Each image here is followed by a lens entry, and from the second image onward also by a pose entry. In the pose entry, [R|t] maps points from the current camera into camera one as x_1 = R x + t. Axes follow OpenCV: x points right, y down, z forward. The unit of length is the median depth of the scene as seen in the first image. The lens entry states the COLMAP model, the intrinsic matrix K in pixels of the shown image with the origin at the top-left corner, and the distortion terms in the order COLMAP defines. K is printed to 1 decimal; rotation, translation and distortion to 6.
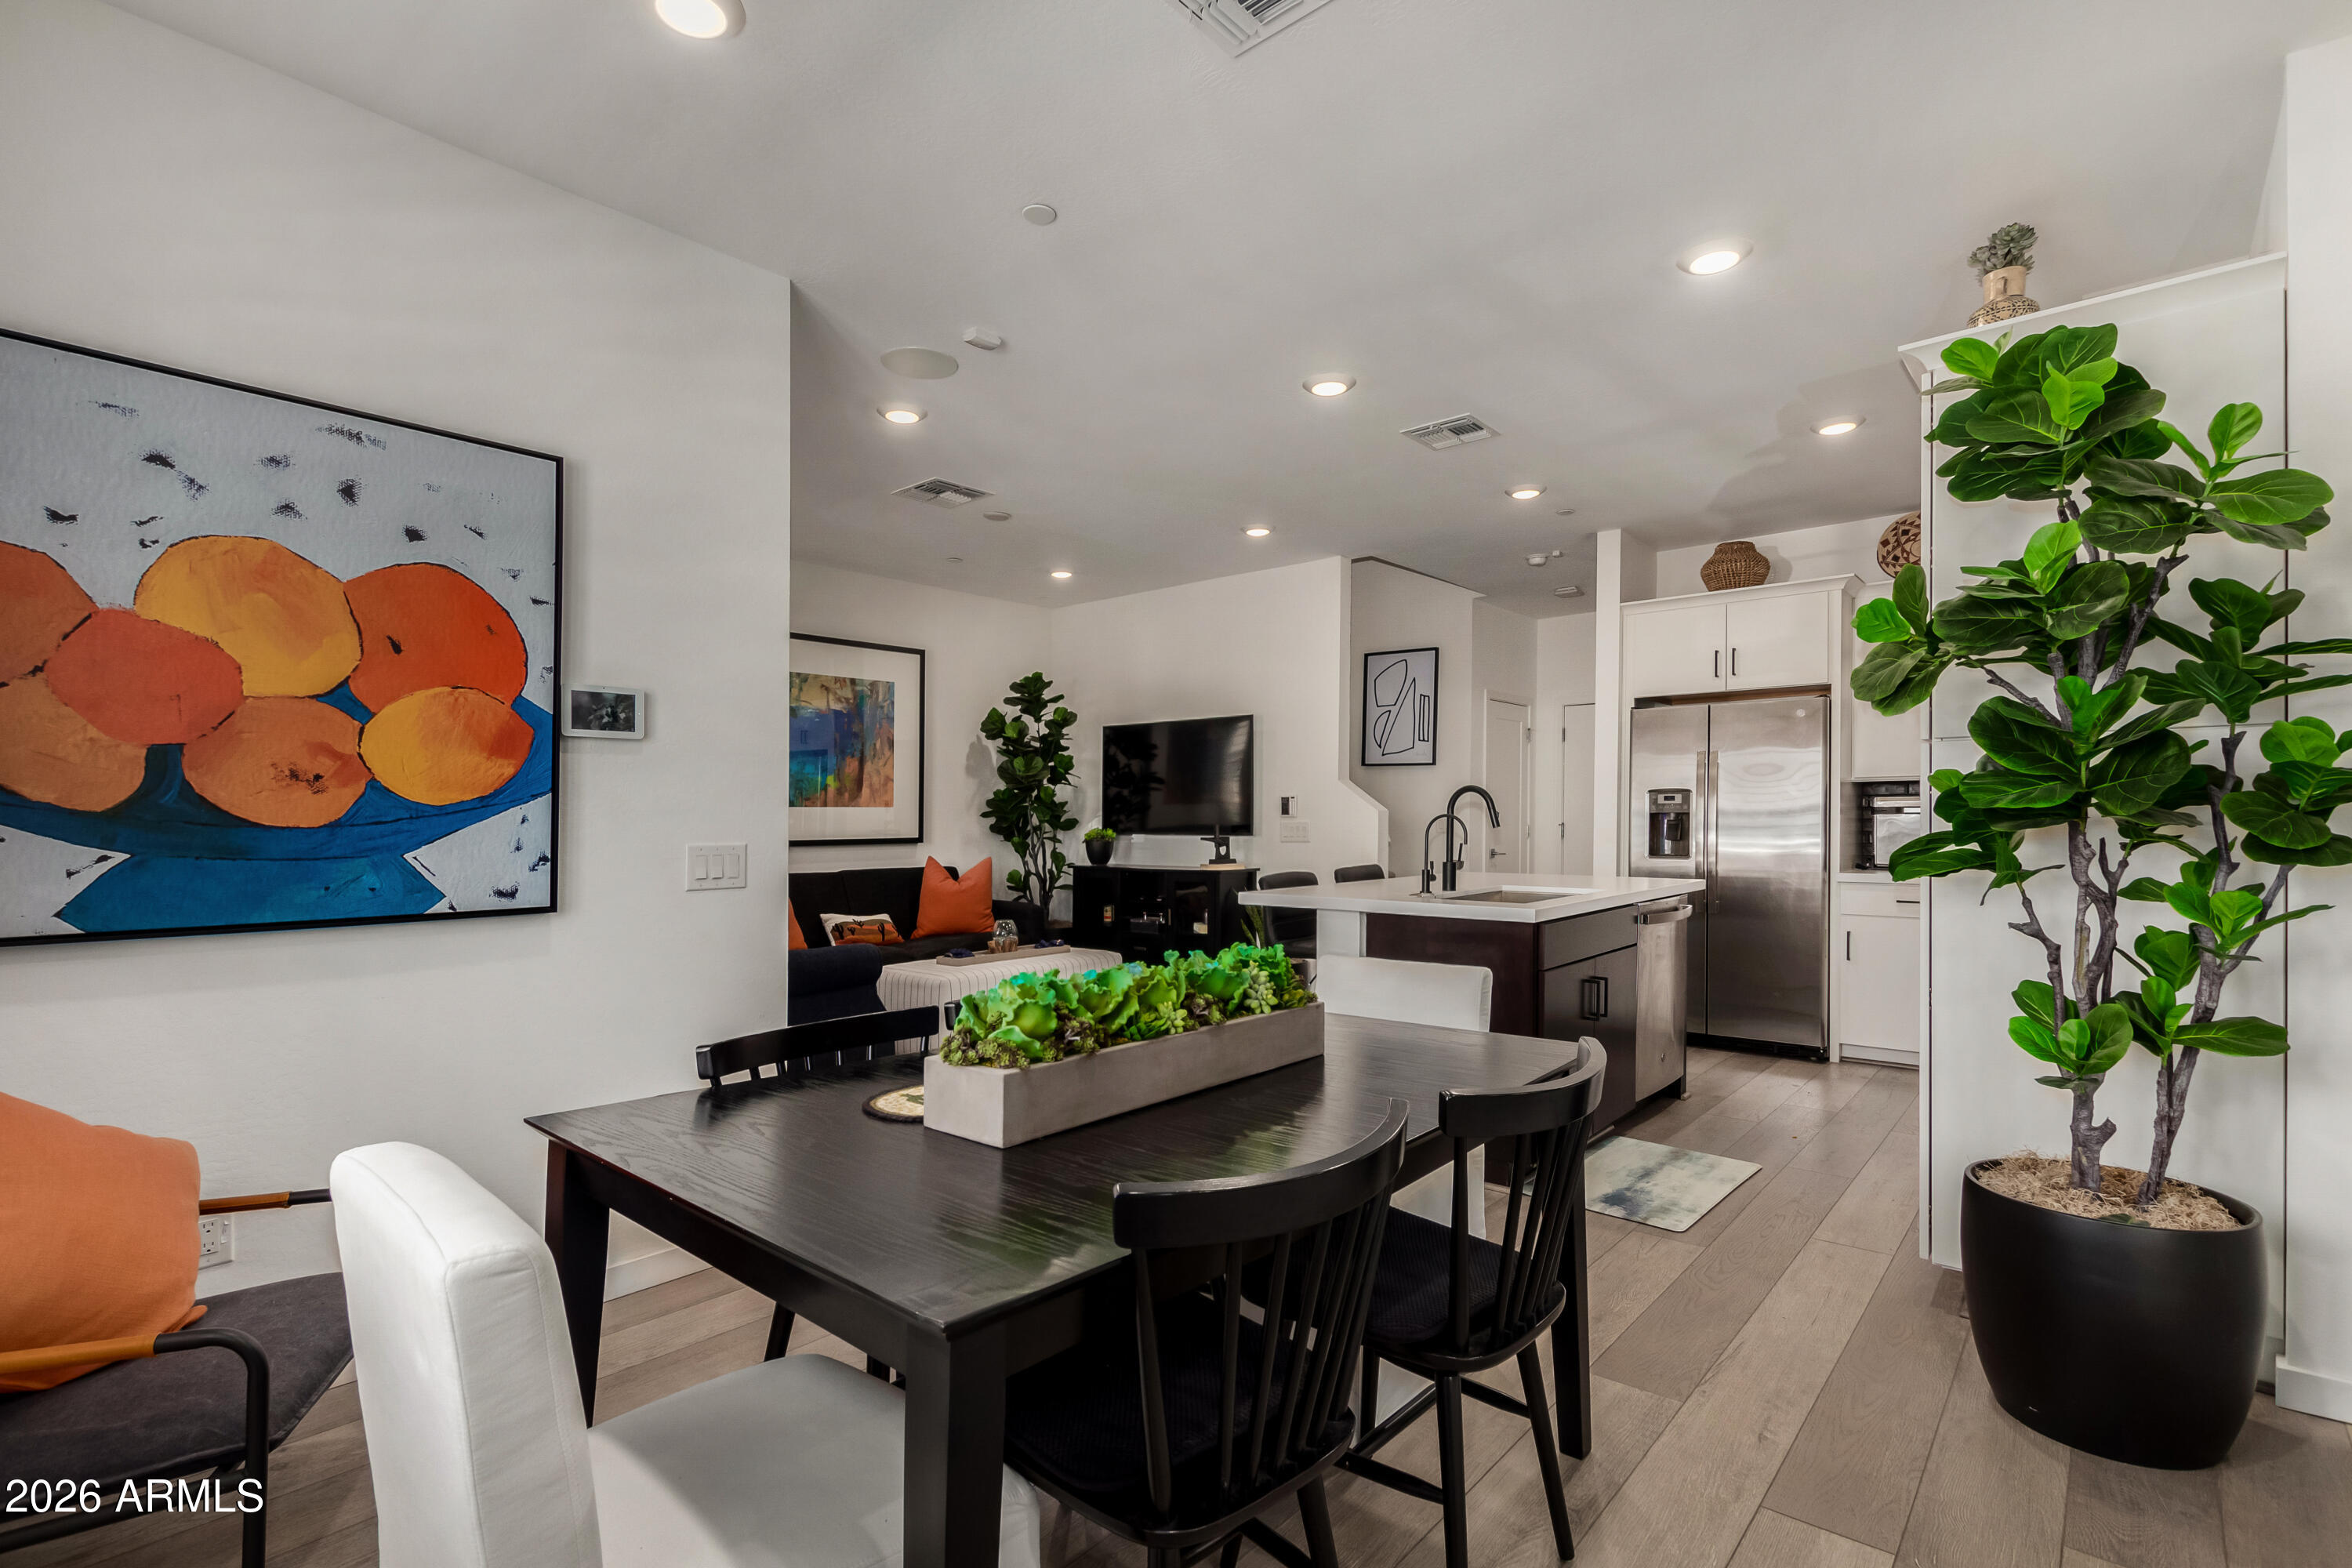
lens RADIAL K [[1101.5, 0, 1172.0], [0, 1101.5, 813.0], [0, 0, 1]] dist [0.003659, -0.000109]
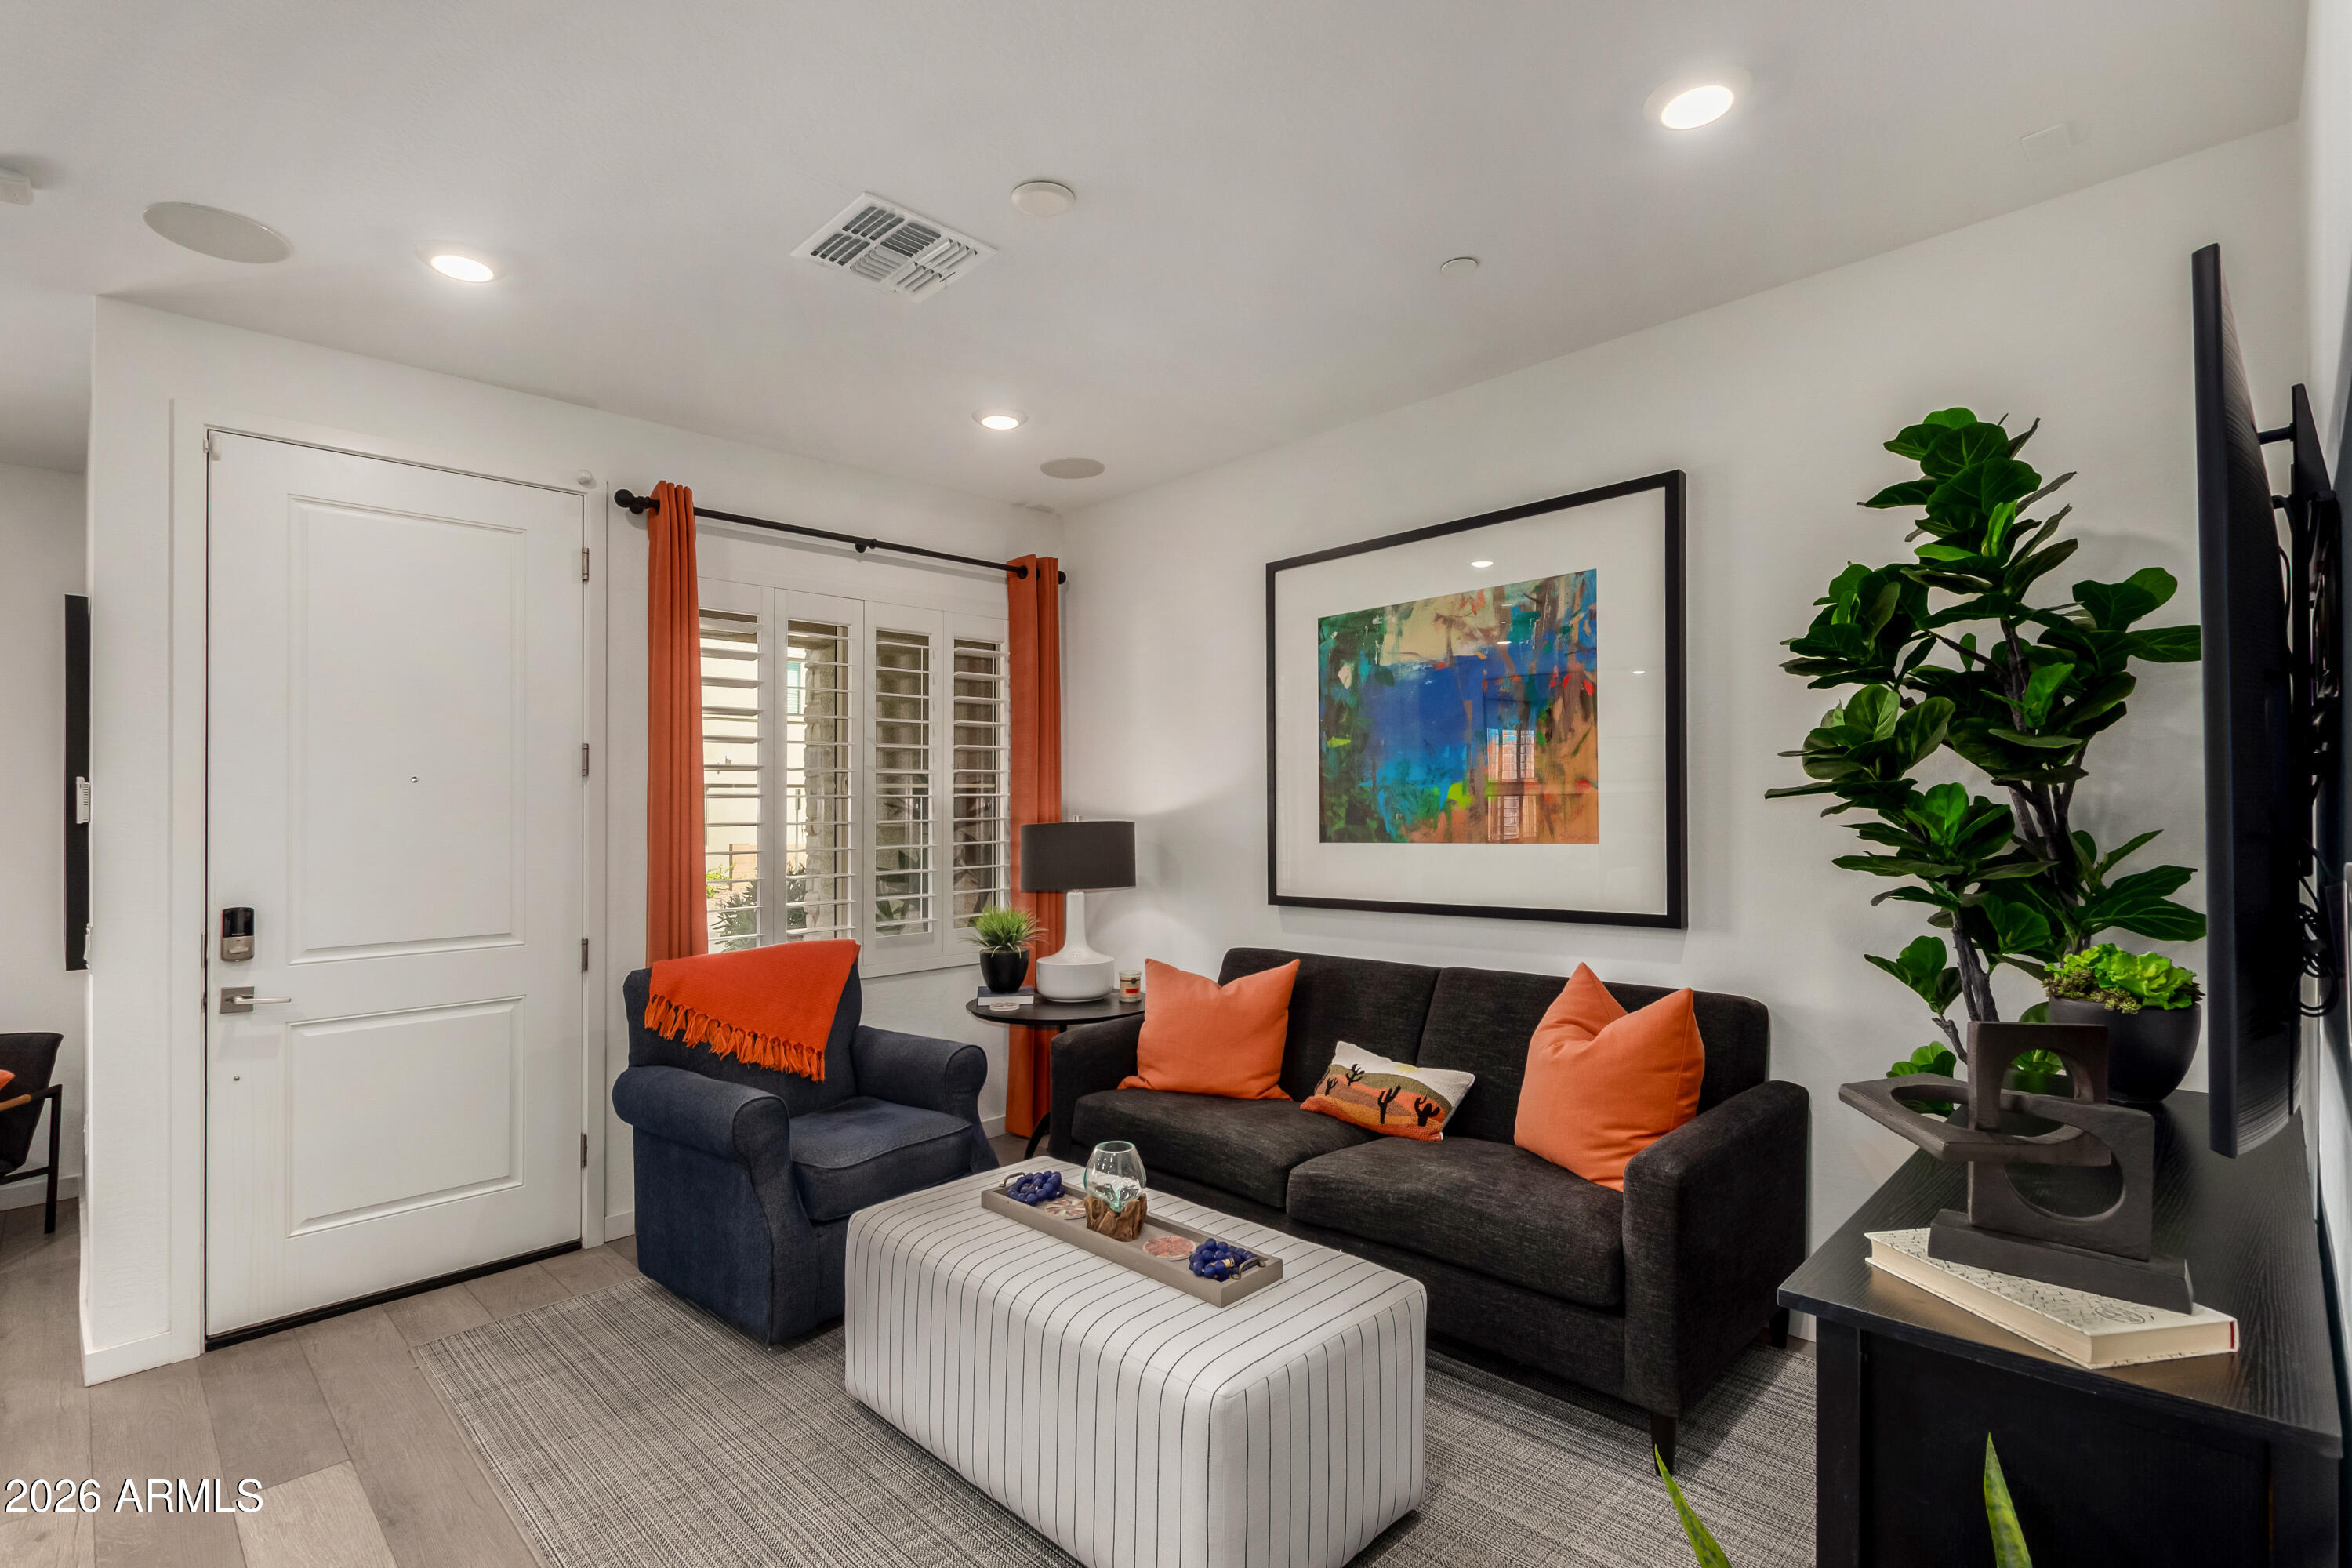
lens RADIAL K [[1095.3, 0, 1176.0], [0, 1095.3, 784.0], [0, 0, 1]] dist [-0.001411, -0.000549]
pose [[-0.065346, -0.032268, -0.997341, 0.197606], [0.011730, 0.999383, -0.033103, -0.016093], [0.997794, -0.013861, -0.064927, 0.811025]]
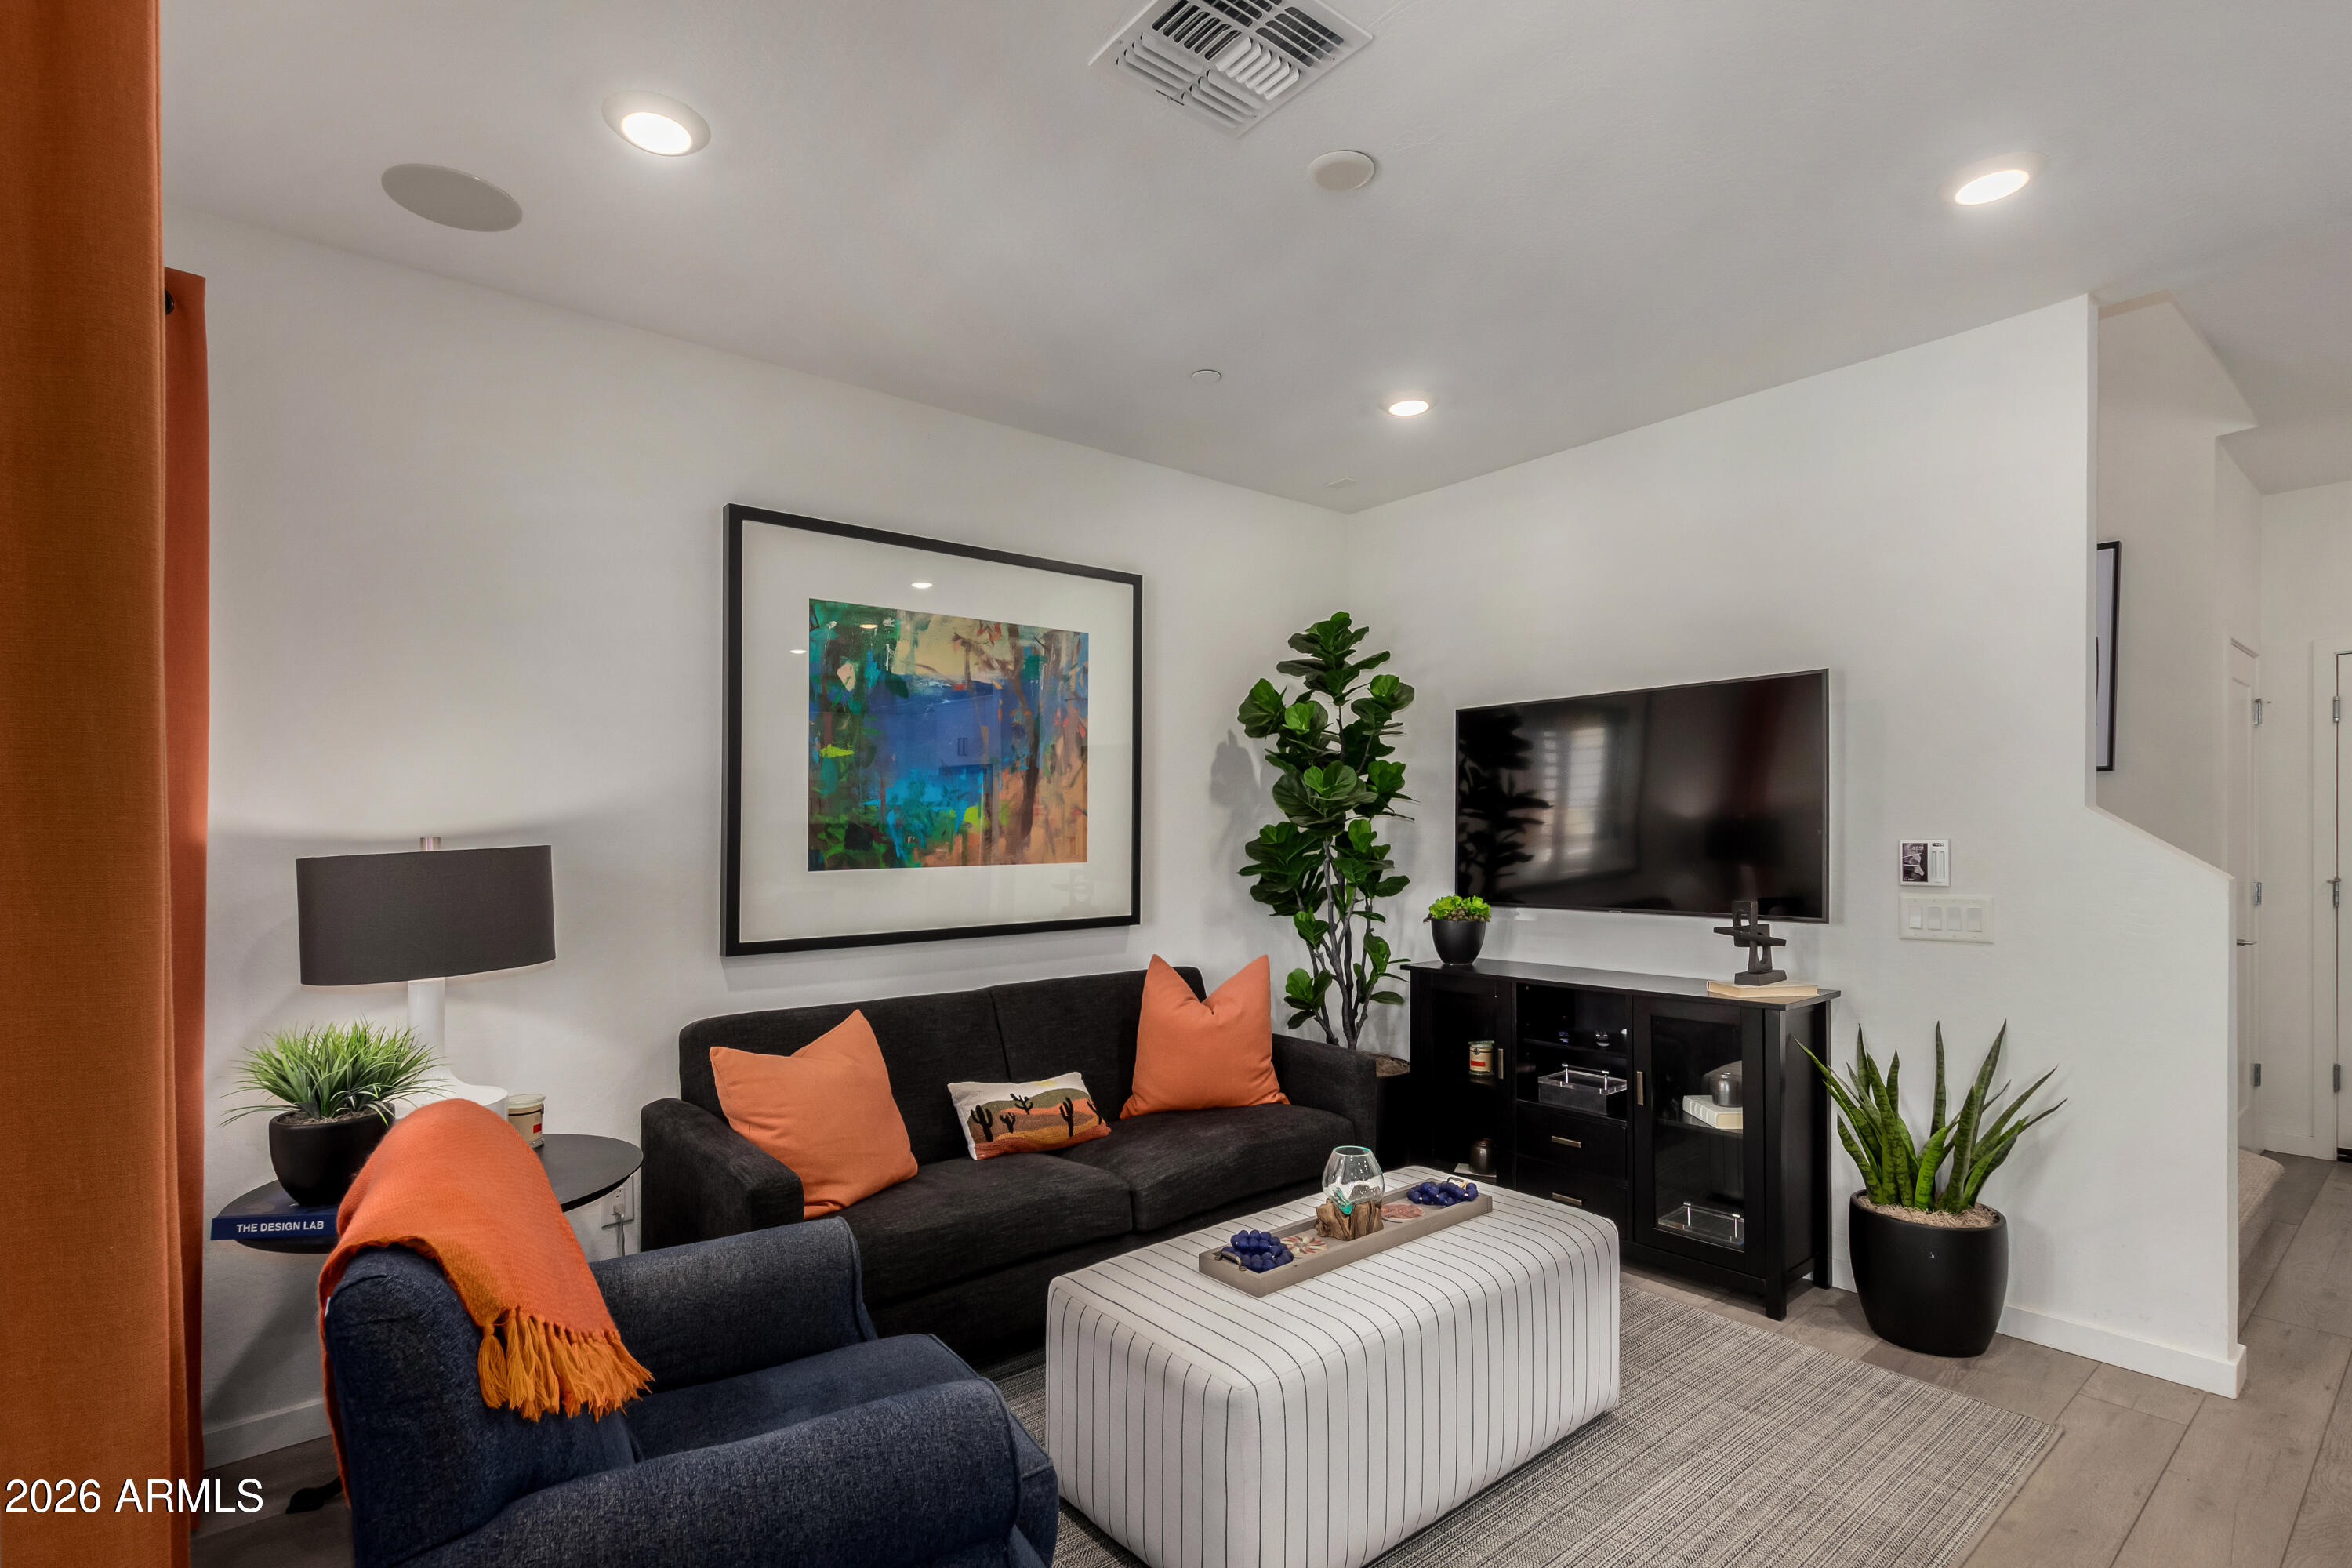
lens RADIAL K [[1125.4, 0, 1181.1], [0, 1125.4, 828.1], [0, 0, 1]] dist [-0.000641, -0.000213]
pose [[0.987140, -0.004800, -0.159786, -0.111829], [0.004996, 0.999987, 0.000826, -0.021175], [0.159780, -0.001614, 0.987151, 0.432690]]
